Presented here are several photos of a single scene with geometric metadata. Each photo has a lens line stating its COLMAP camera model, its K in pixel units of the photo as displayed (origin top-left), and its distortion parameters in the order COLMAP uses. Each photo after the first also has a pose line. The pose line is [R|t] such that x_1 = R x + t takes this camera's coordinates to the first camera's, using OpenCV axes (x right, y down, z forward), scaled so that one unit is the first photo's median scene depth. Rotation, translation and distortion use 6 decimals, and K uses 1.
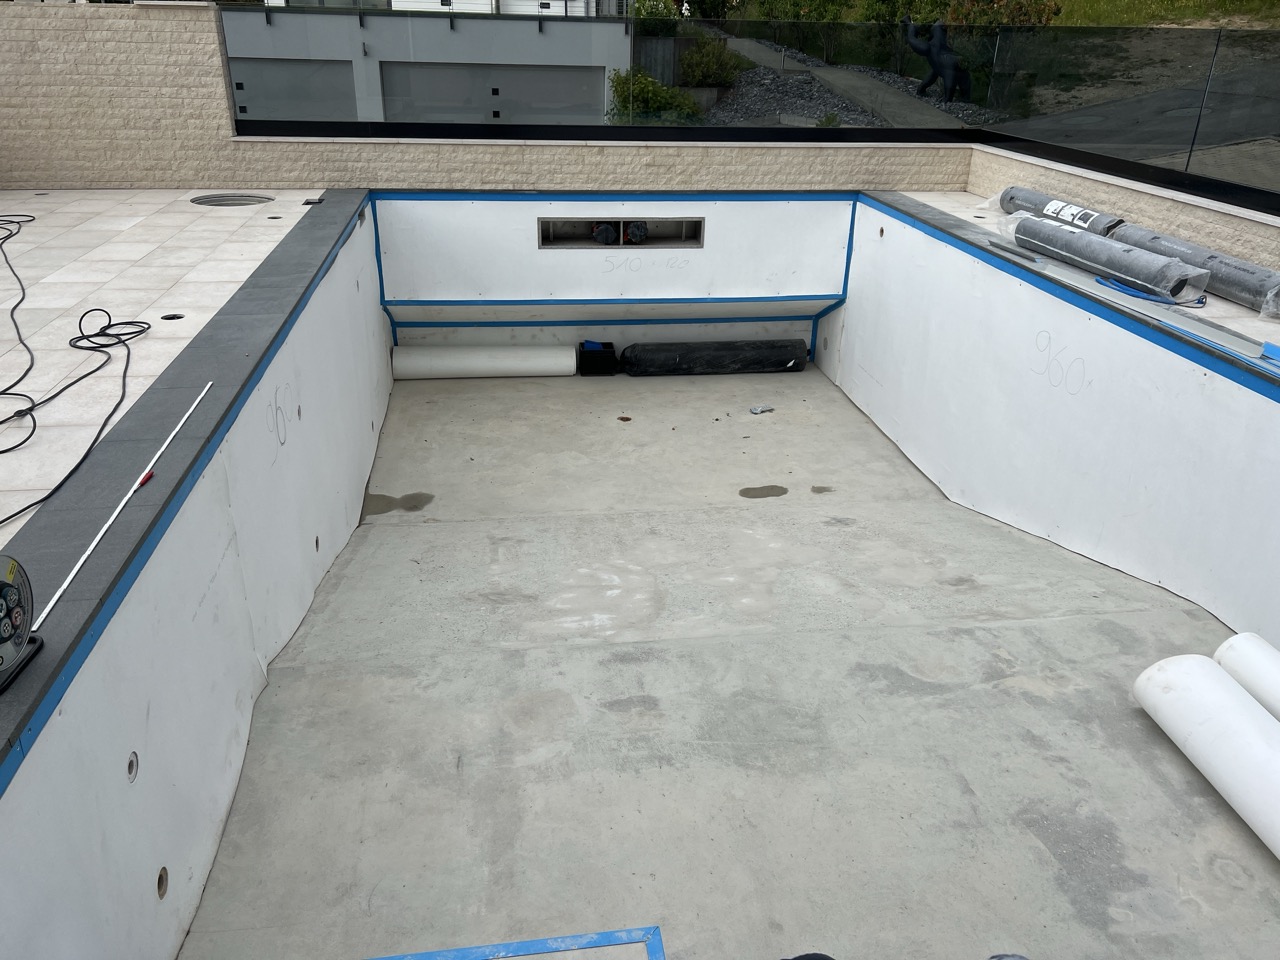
lens RADIAL K [[958.6, 0, 638.6], [0, 958.6, 484.6], [0, 0, 1]] dist [0.059200, -0.065841]
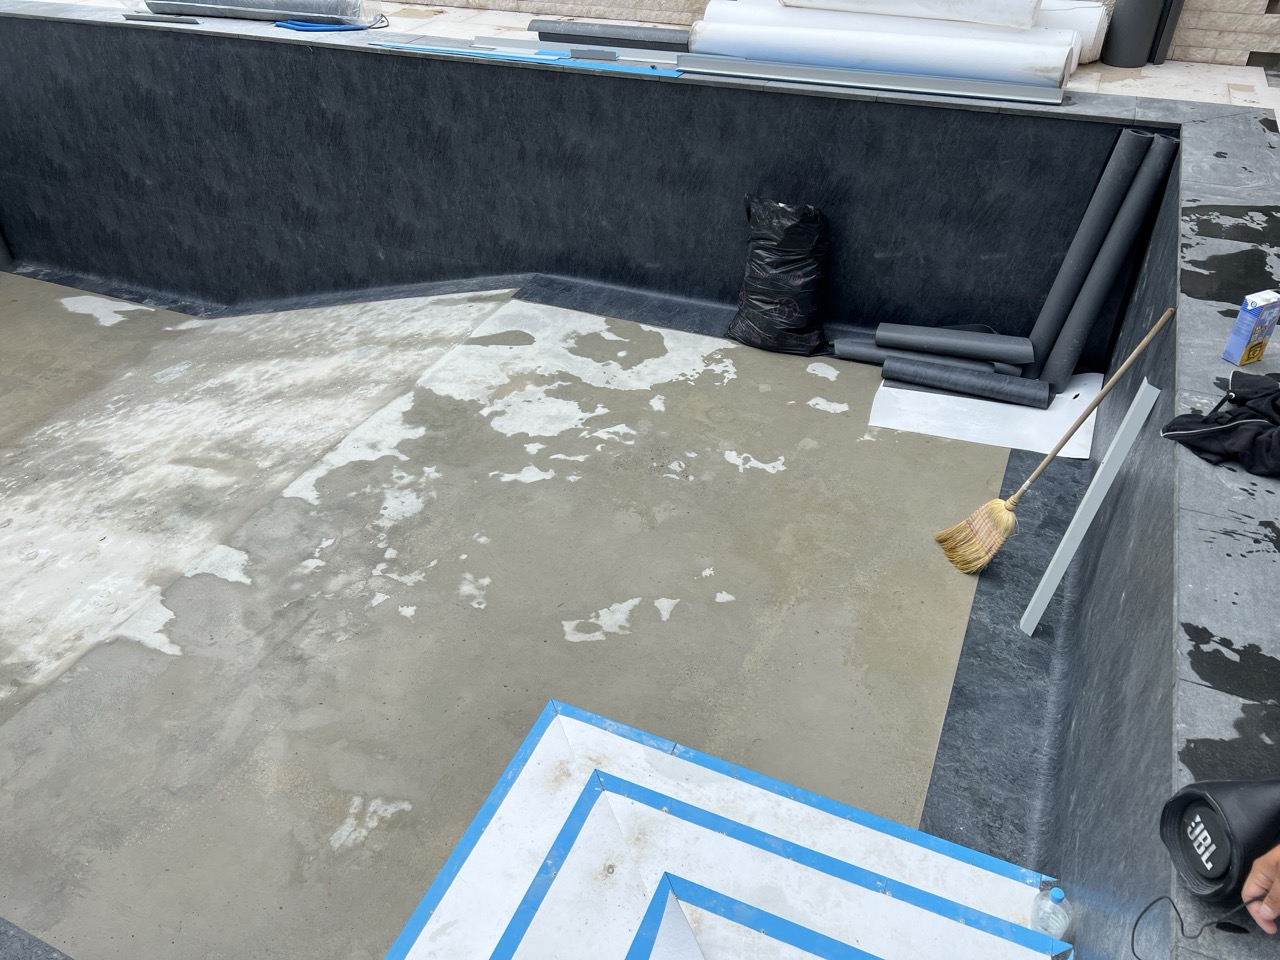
lens RADIAL K [[958.6, 0, 632.6], [0, 958.6, 485.2], [0, 0, 1]] dist [0.059200, -0.065841]
pose [[0.535026, -0.543673, 0.646658, -0.157778], [0.397514, 0.837404, 0.375149, -0.032517], [-0.745473, 0.056341, 0.664151, 0.071588]]
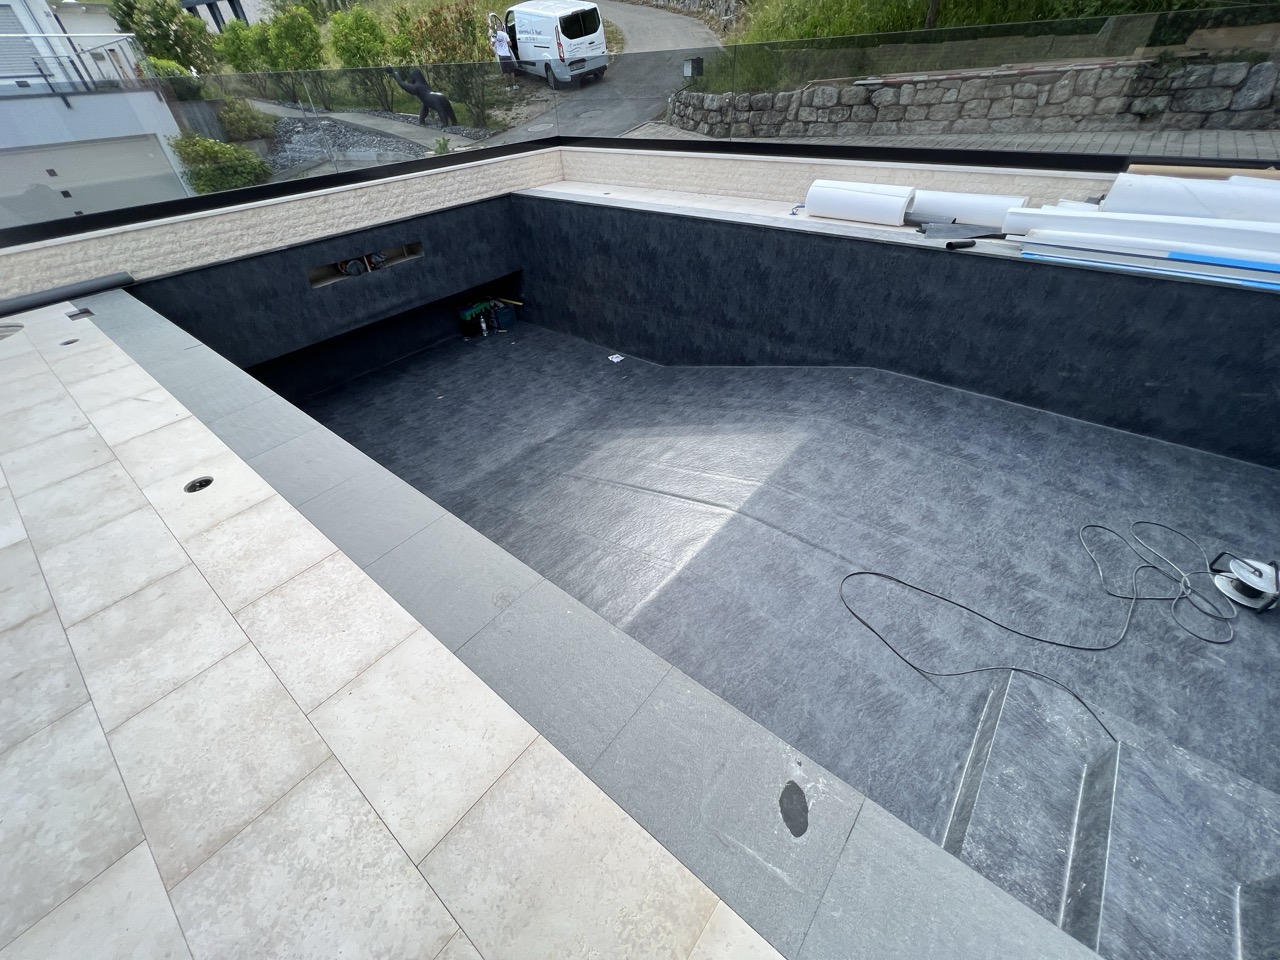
lens RADIAL K [[513.0, 0, 644.0], [0, 513.0, 485.0], [0, 0, 1]] dist [-0.001908, 0.000431]
pose [[0.732147, -0.476421, 0.486809, -0.232853], [0.350424, 0.876310, 0.330582, -0.104481], [-0.584092, -0.071445, 0.808537, 0.222380]]
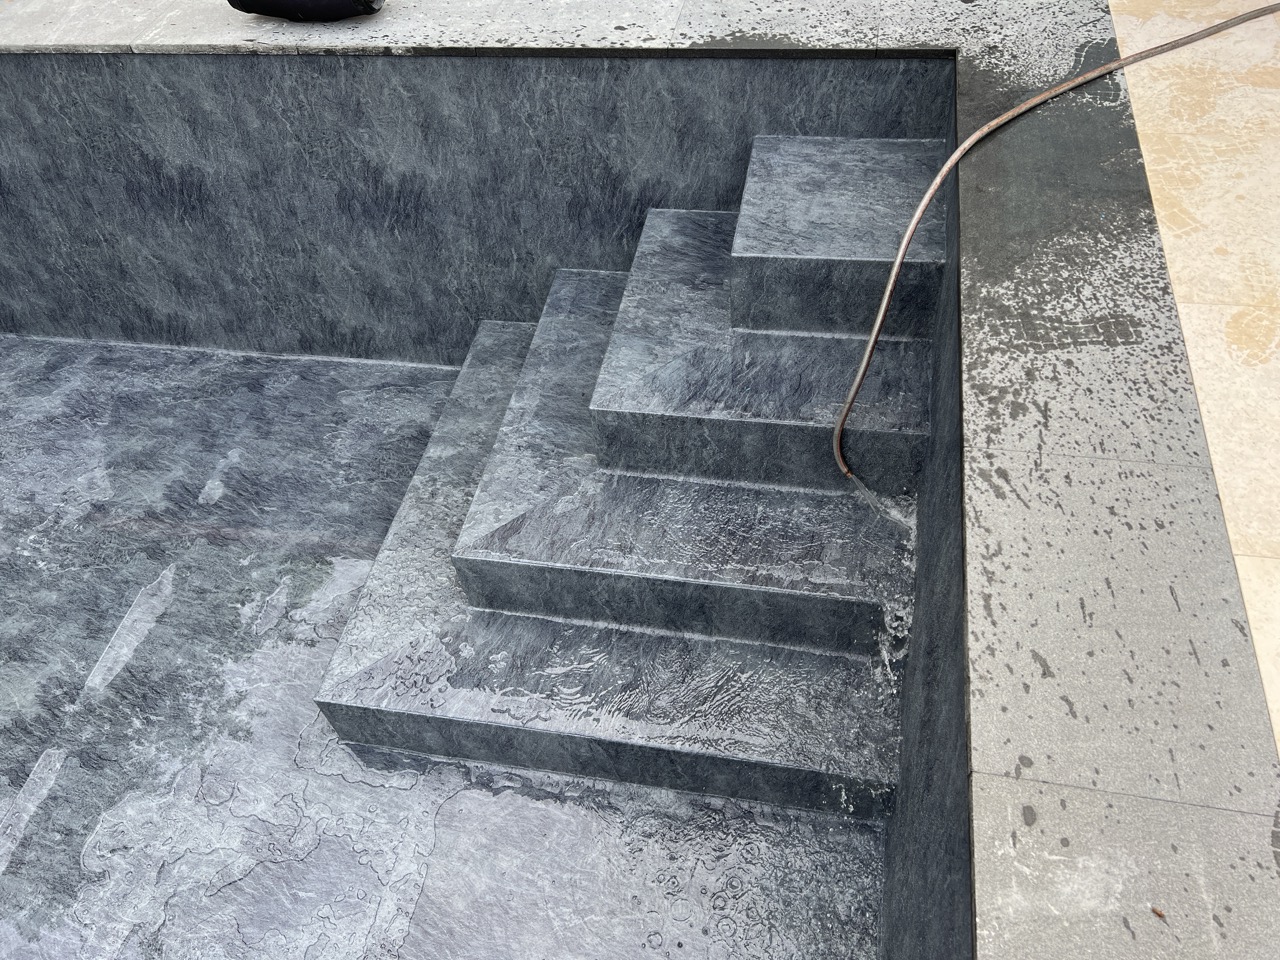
lens RADIAL K [[958.6, 0, 635.4], [0, 958.6, 484.9], [0, 0, 1]] dist [0.059200, -0.065841]
pose [[-0.941178, -0.216726, 0.259255, -0.143556], [0.204911, 0.244011, 0.947877, -0.119592], [-0.268691, 0.945245, -0.185248, 0.292010]]
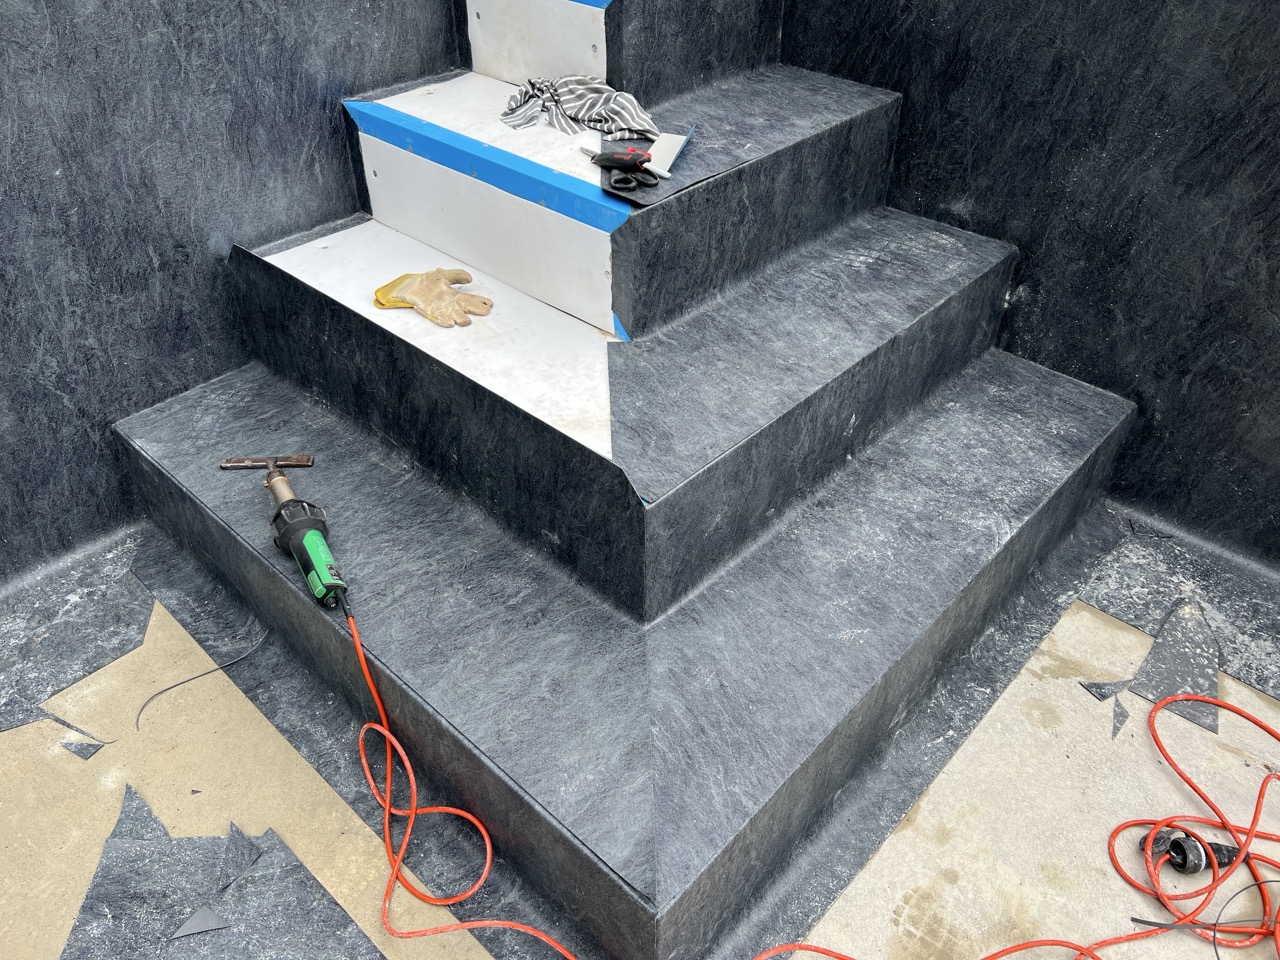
lens RADIAL K [[958.6, 0, 631.3], [0, 958.6, 481.0], [0, 0, 1]] dist [0.059200, -0.065841]
pose [[-0.783065, 0.370941, -0.499212, 0.053795], [-0.283699, 0.501255, 0.817471, 0.011255], [0.553466, 0.781759, -0.287279, 0.314186]]
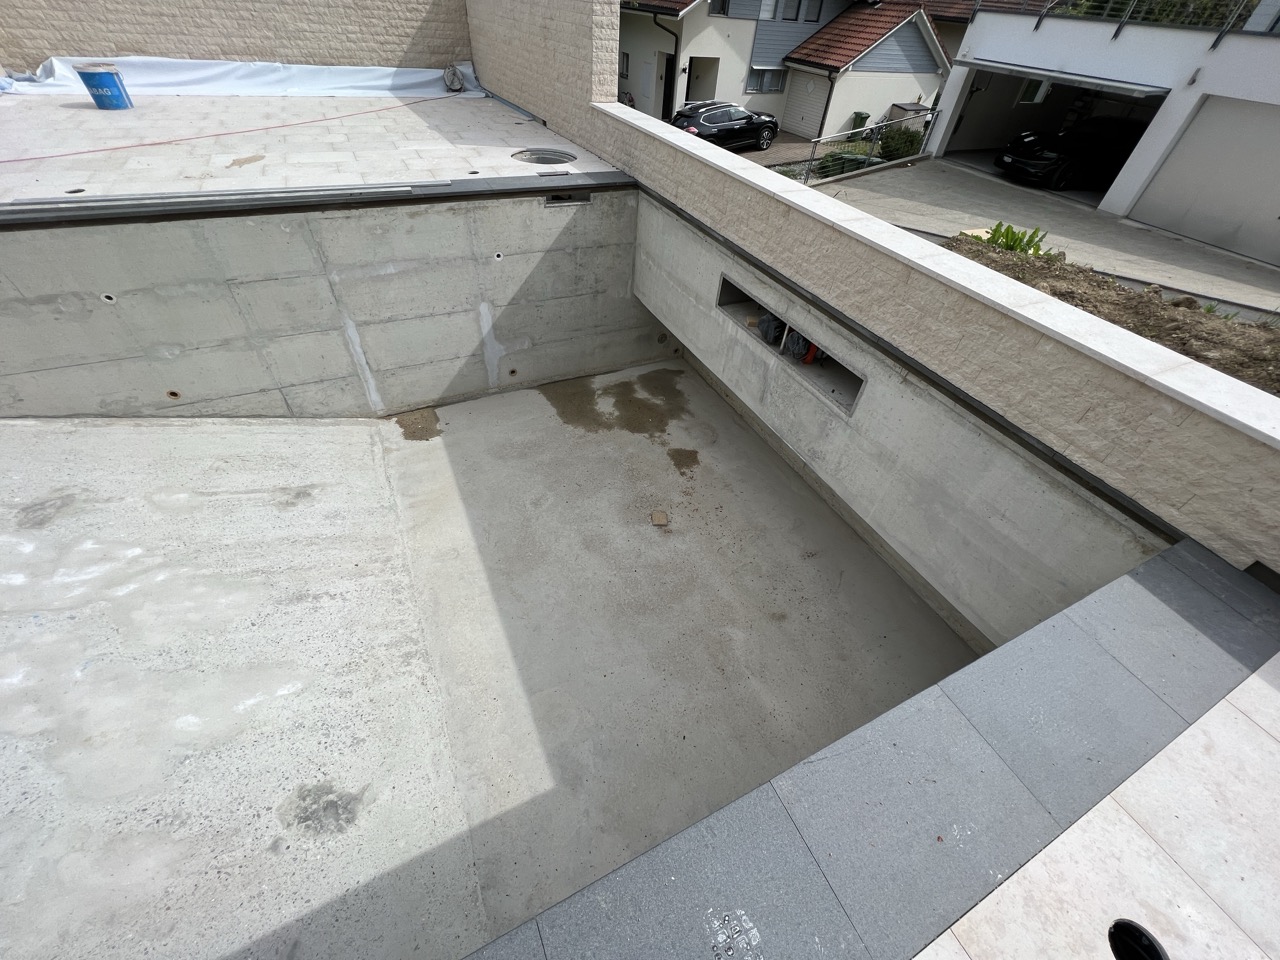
lens RADIAL K [[513.0, 0, 644.1], [0, 513.0, 482.7], [0, 0, 1]] dist [-0.001908, 0.000431]
pose [[0.310109, 0.659728, -0.684537, 0.303277], [-0.463490, 0.733582, 0.497026, -0.341370], [0.830066, 0.163144, 0.533267, 0.761699]]
